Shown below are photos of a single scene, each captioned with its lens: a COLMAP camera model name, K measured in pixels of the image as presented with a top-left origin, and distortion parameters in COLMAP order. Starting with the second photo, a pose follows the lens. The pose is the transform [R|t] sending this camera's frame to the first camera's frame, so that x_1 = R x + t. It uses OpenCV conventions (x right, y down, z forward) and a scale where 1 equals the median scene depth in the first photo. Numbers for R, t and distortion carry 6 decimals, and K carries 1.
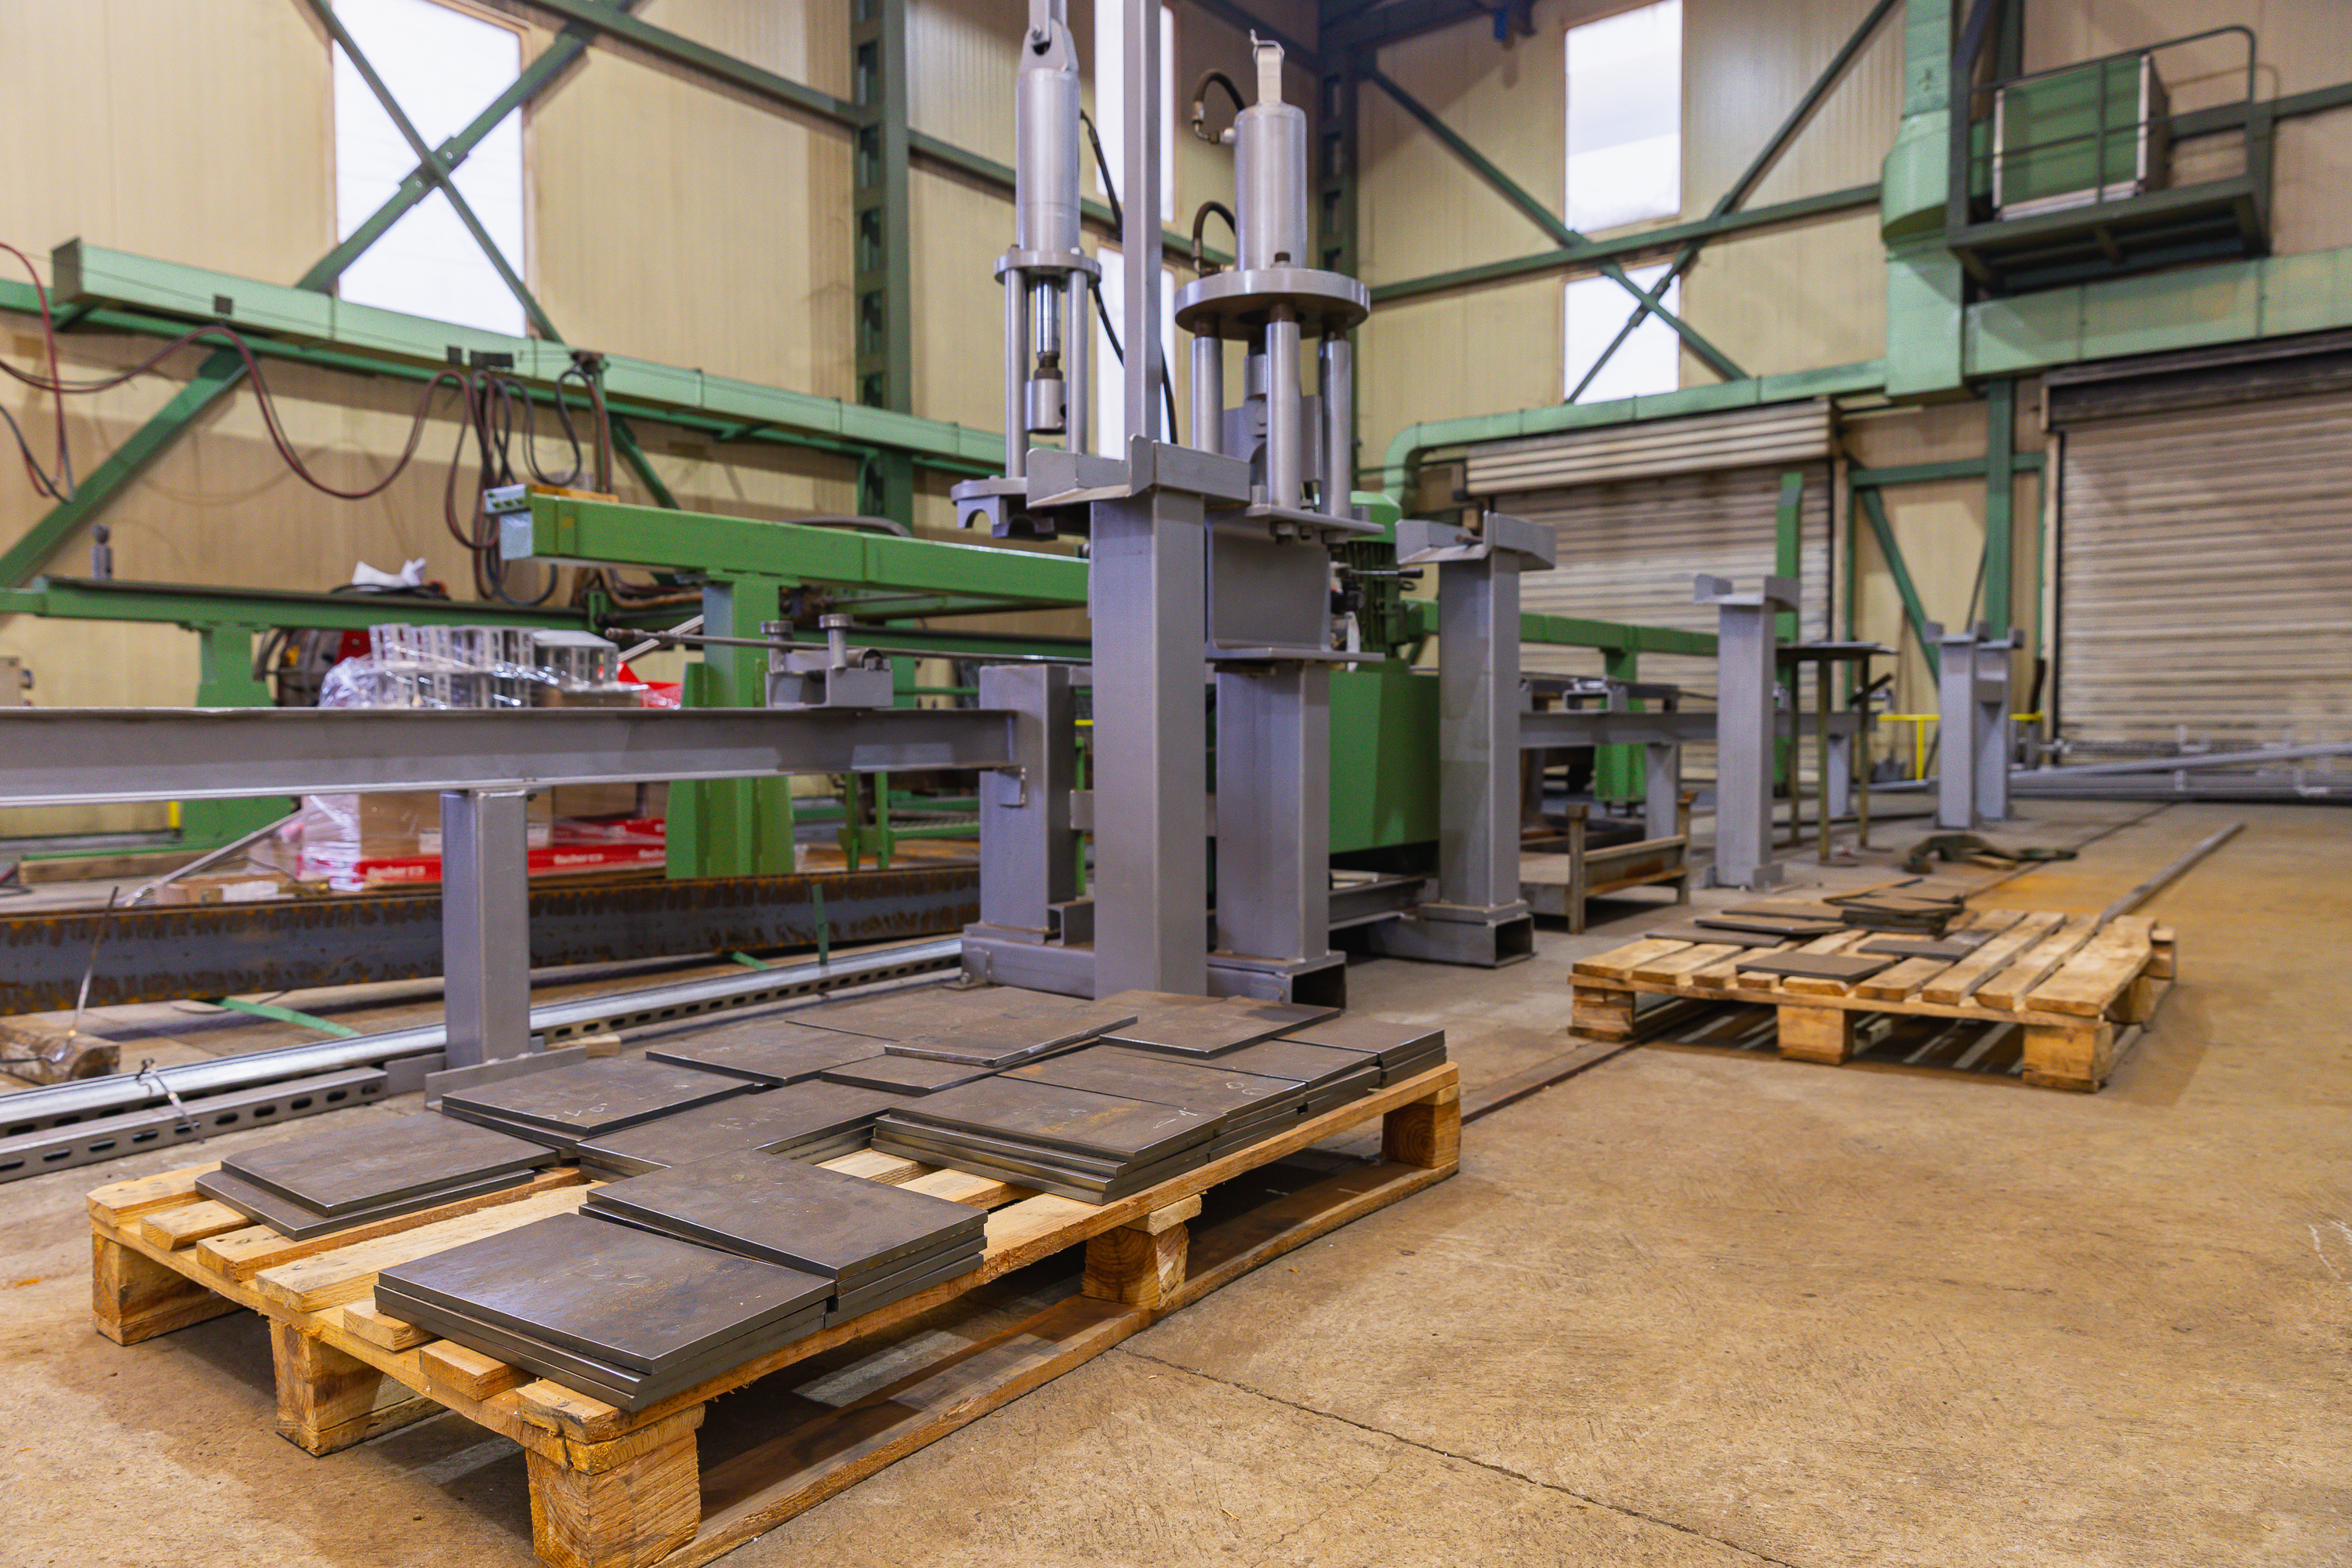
lens RADIAL K [[1536.1, 0, 1152.8], [0, 1536.1, 787.7], [0, 0, 1]] dist [-0.000634, 0.006634]
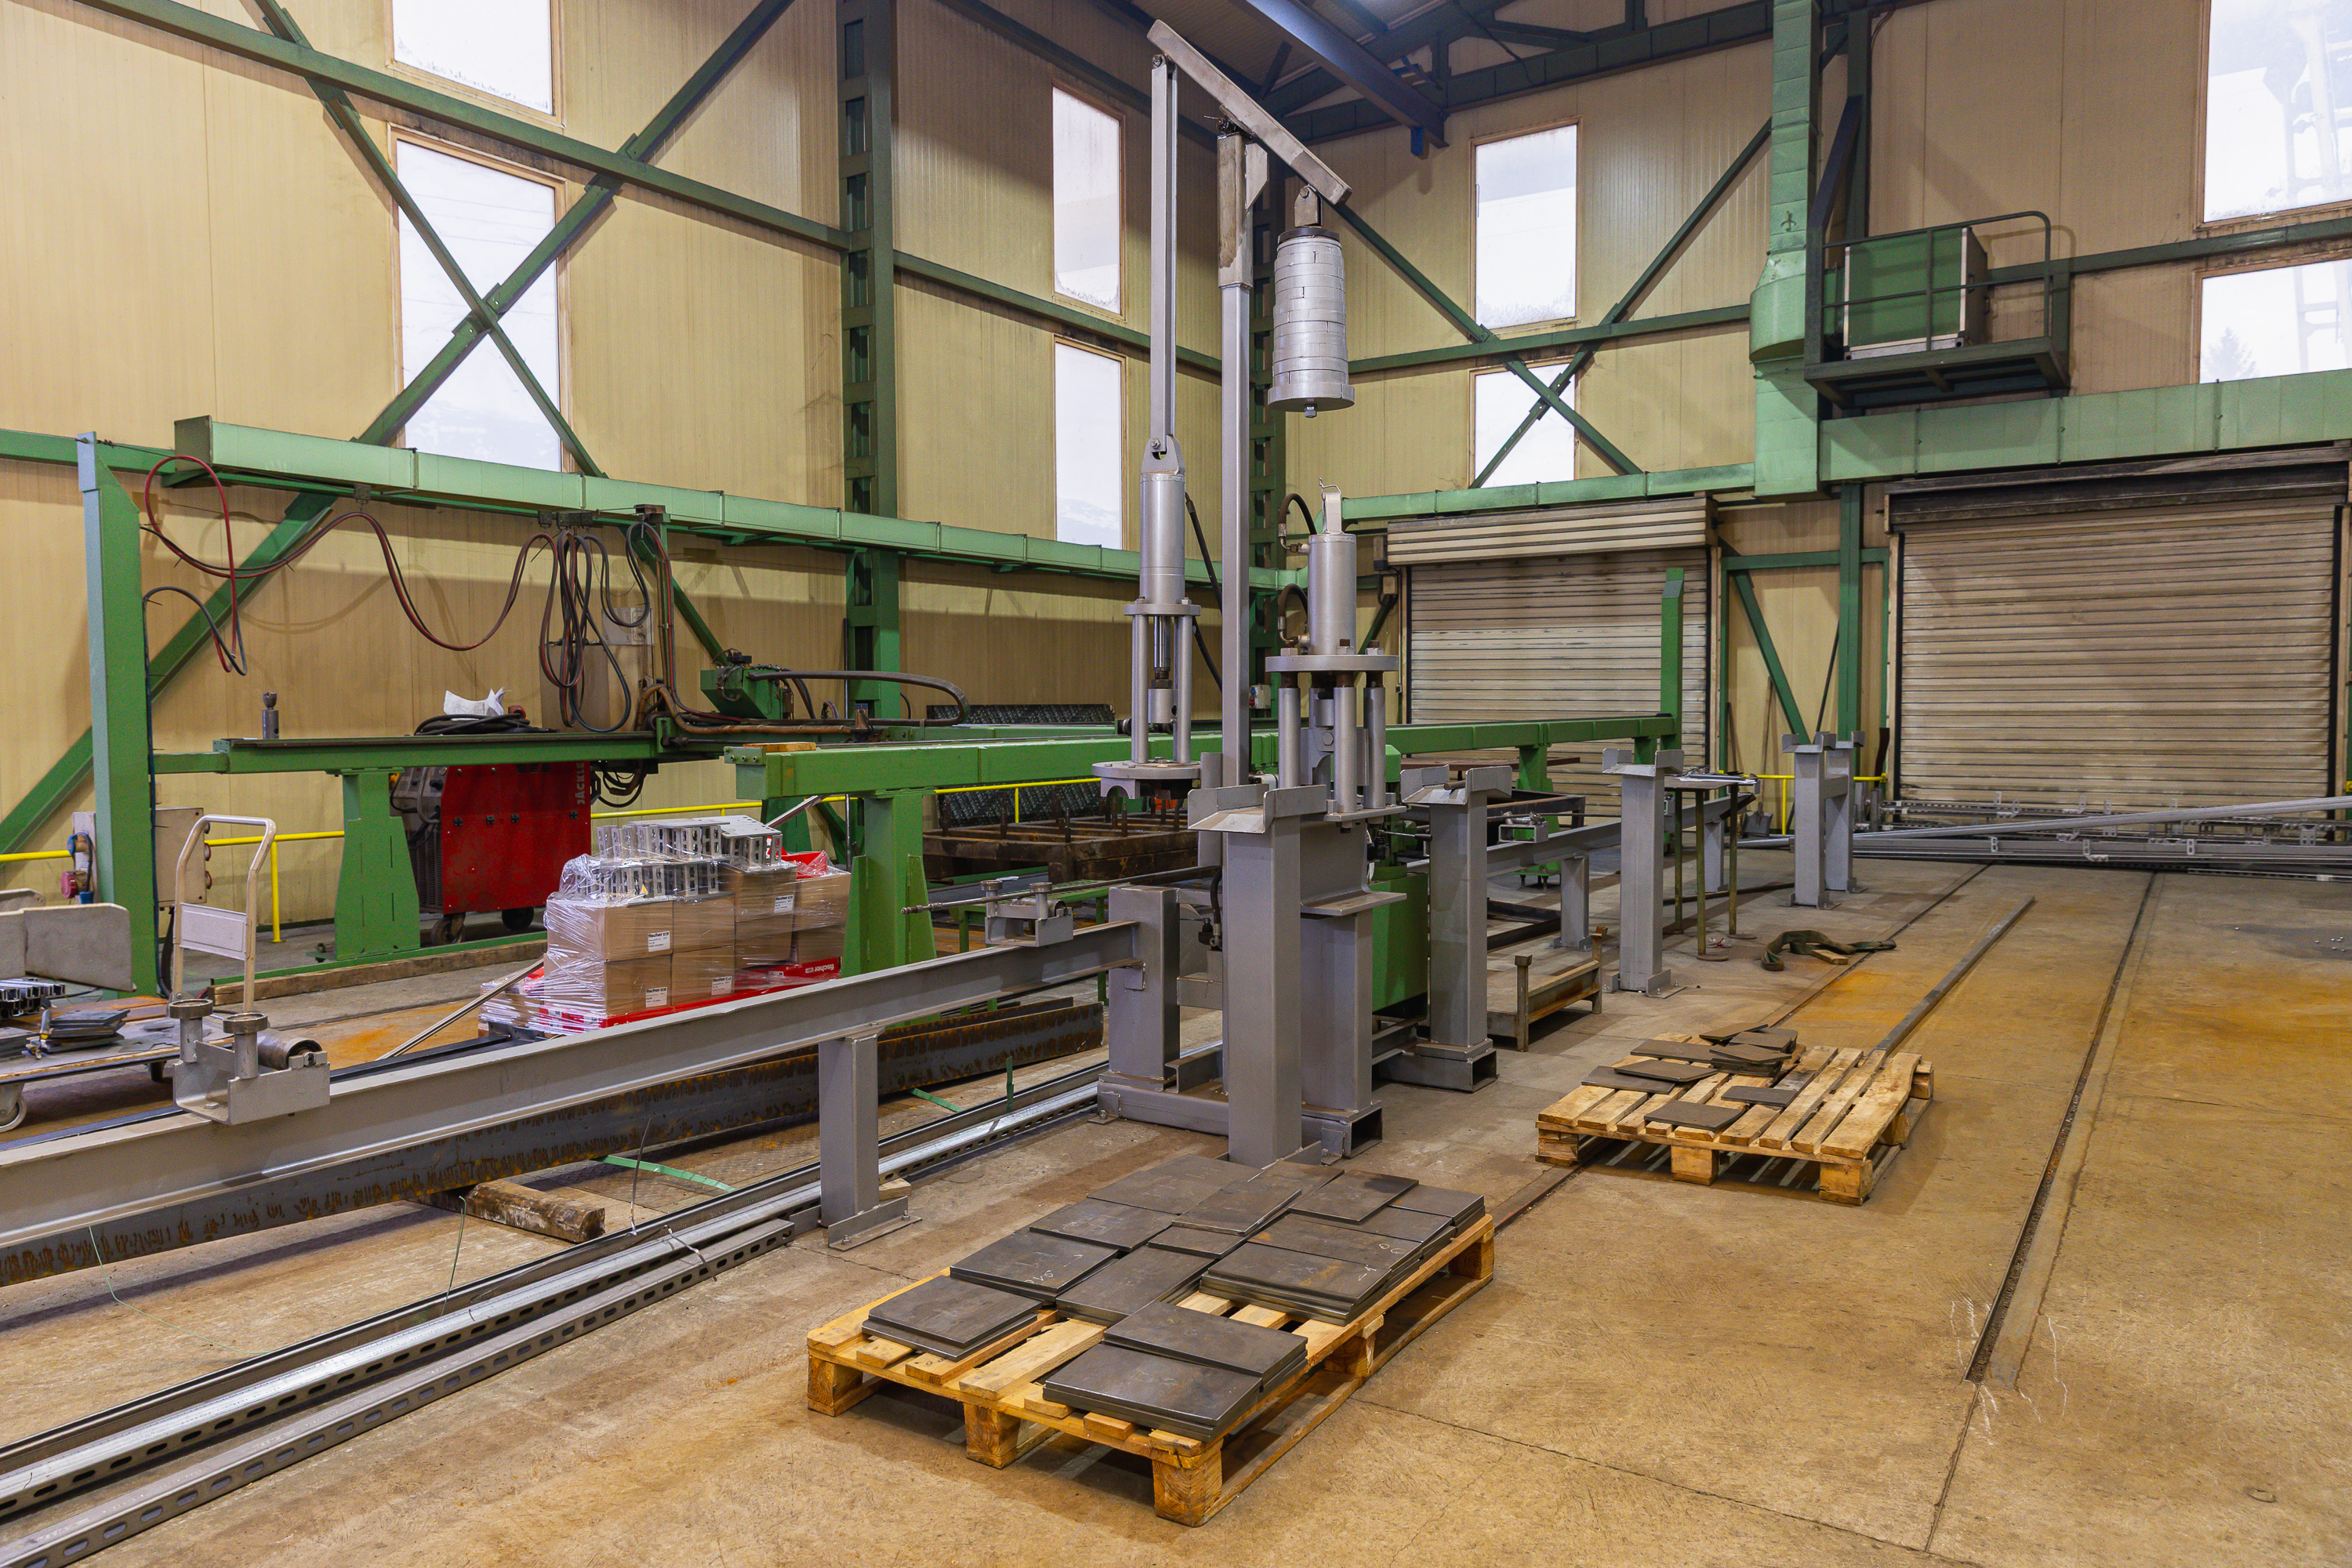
lens RADIAL K [[1555.1, 0, 1176.0], [0, 1555.1, 784.0], [0, 0, 1]] dist [0.004233, 0.001186]
pose [[0.996390, -0.004983, 0.084748, -0.073751], [0.004360, 0.999962, 0.007536, -0.078464], [-0.084782, -0.007139, 0.996374, -0.172430]]
